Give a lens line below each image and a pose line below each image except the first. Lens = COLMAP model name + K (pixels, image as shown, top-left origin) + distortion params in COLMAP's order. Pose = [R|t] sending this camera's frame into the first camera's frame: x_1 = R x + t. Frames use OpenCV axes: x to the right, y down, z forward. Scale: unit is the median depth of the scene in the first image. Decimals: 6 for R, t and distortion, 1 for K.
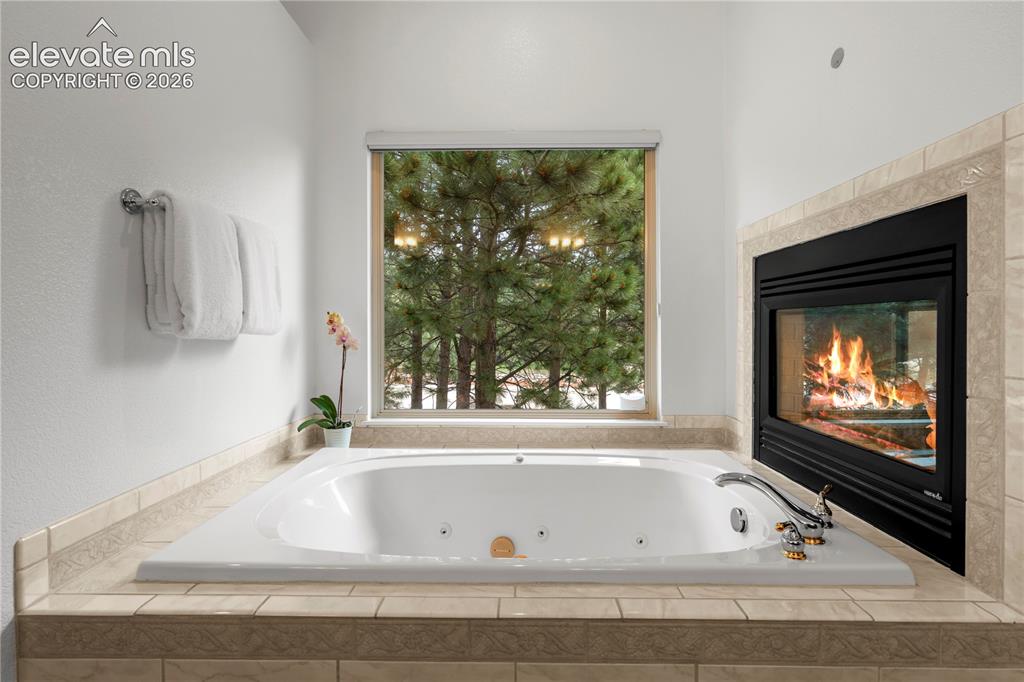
lens RADIAL K [[475.0, 0, 514.2], [0, 475.0, 327.1], [0, 0, 1]] dist [-0.001026, -0.001494]
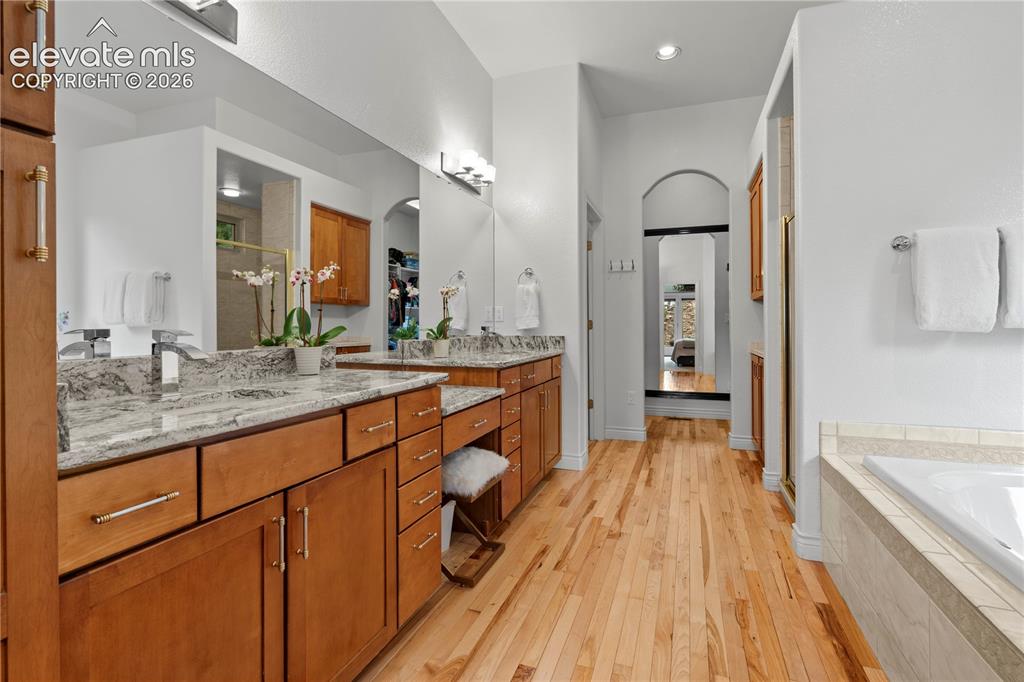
lens RADIAL K [[475.0, 0, 514.2], [0, 475.0, 327.1], [0, 0, 1]] dist [-0.001026, -0.001494]
pose [[-0.333142, 0.004137, -0.942868, 1.147833], [0.002878, 0.999990, 0.003371, 0.005427], [0.942872, -0.001590, -0.333151, 0.308112]]
